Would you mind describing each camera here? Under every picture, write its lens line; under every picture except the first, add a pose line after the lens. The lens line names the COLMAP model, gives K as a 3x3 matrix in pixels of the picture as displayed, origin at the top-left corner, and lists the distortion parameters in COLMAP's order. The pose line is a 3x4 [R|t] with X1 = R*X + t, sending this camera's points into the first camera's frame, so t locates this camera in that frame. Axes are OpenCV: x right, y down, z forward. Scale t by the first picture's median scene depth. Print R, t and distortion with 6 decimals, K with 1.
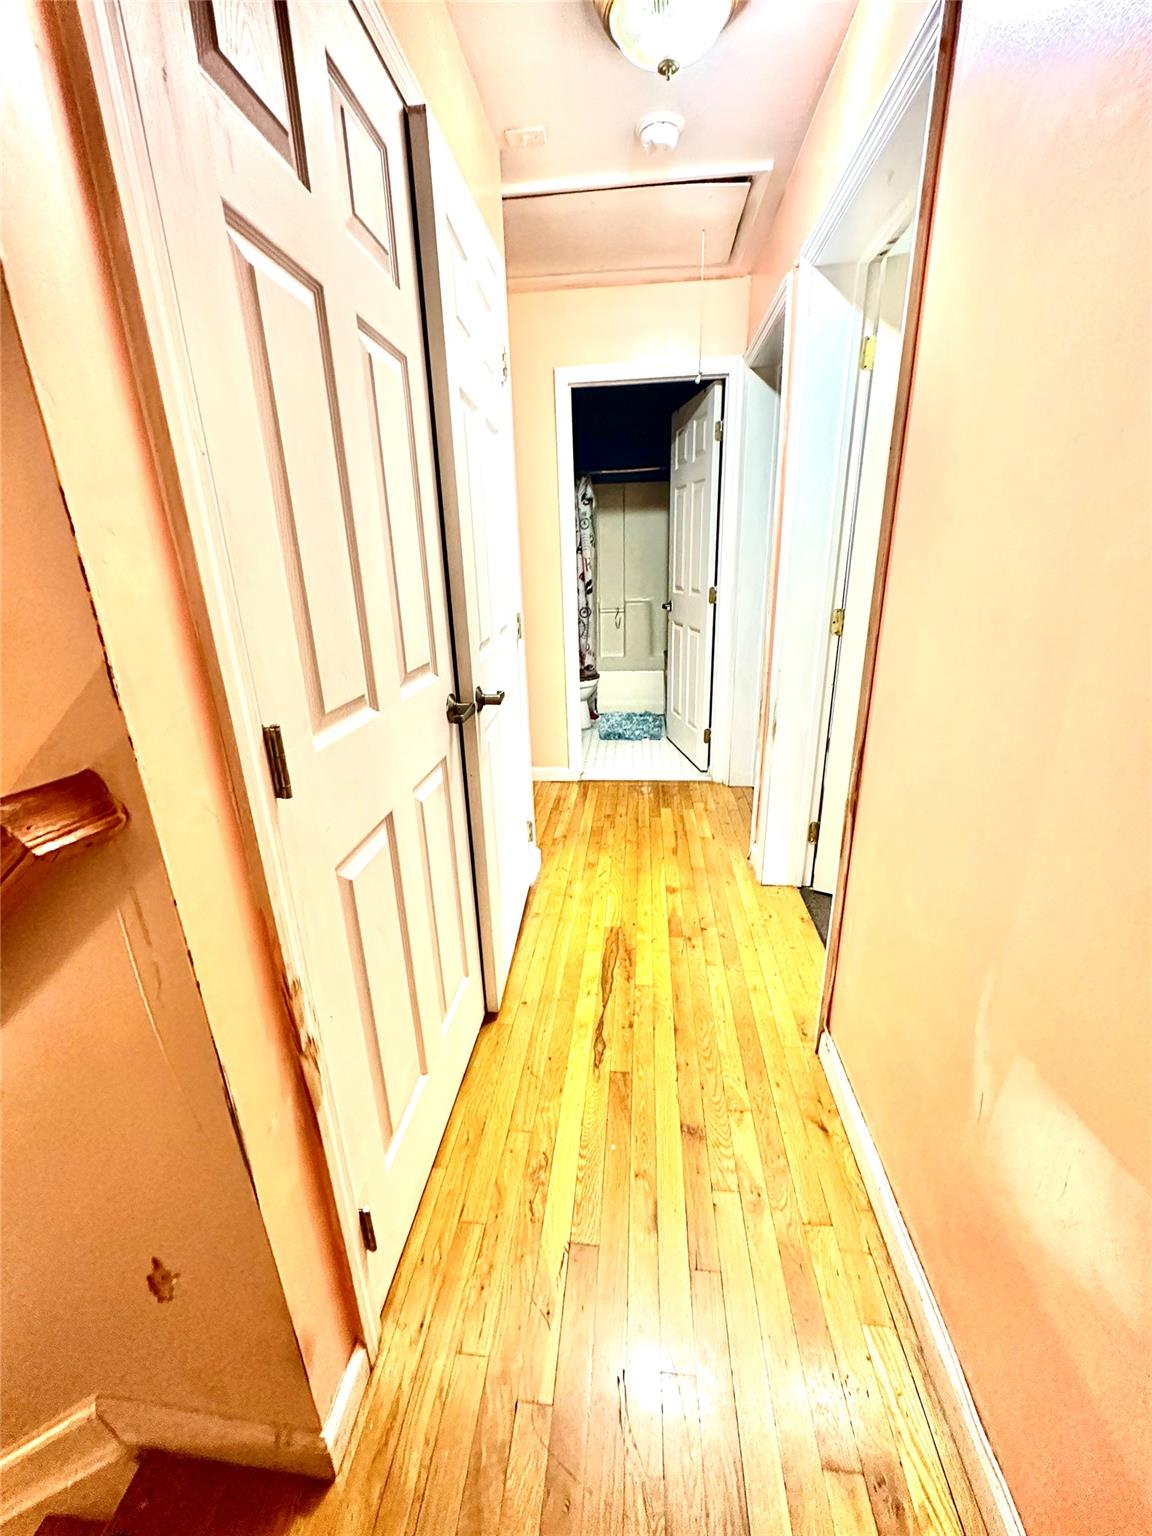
lens RADIAL K [[612.3, 0, 576.0], [0, 612.3, 768.0], [0, 0, 1]] dist [-0.000665, 0.000090]
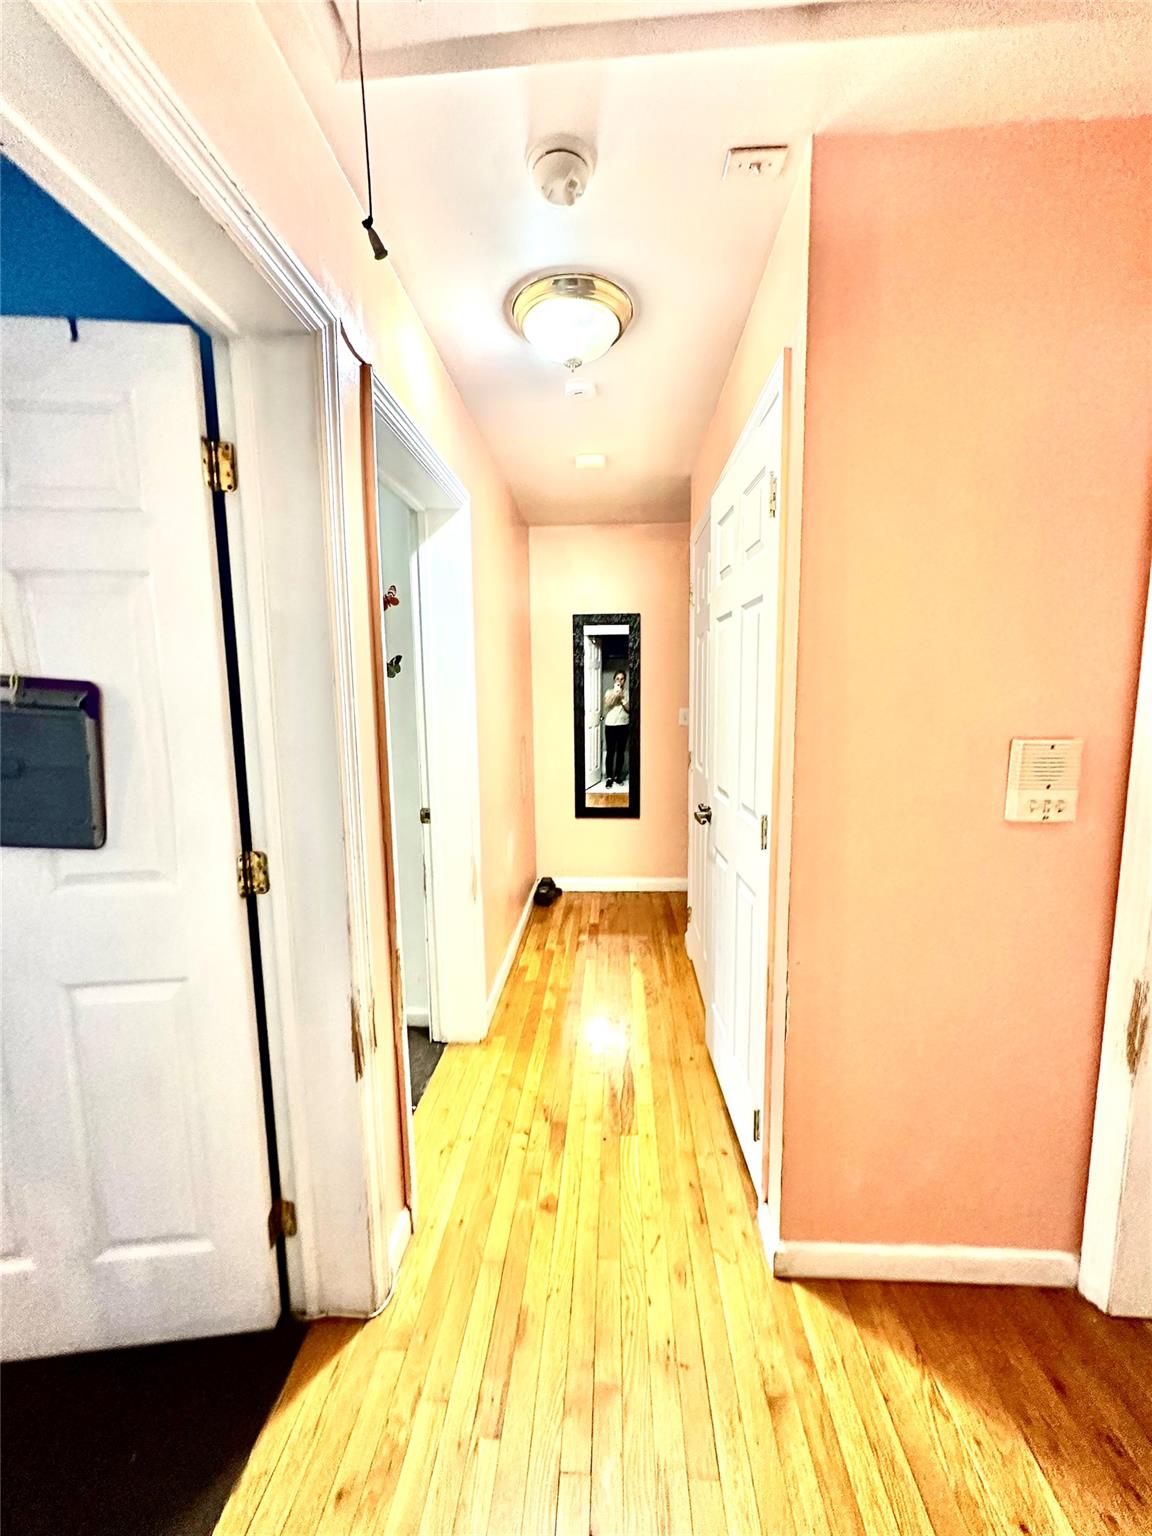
lens RADIAL K [[612.3, 0, 576.0], [0, 612.3, 768.0], [0, 0, 1]] dist [-0.000665, 0.000090]
pose [[-0.998202, 0.046715, -0.037553, 0.093193], [0.025777, 0.900226, 0.434658, -0.392742], [0.054111, 0.432909, -0.899812, 1.017158]]
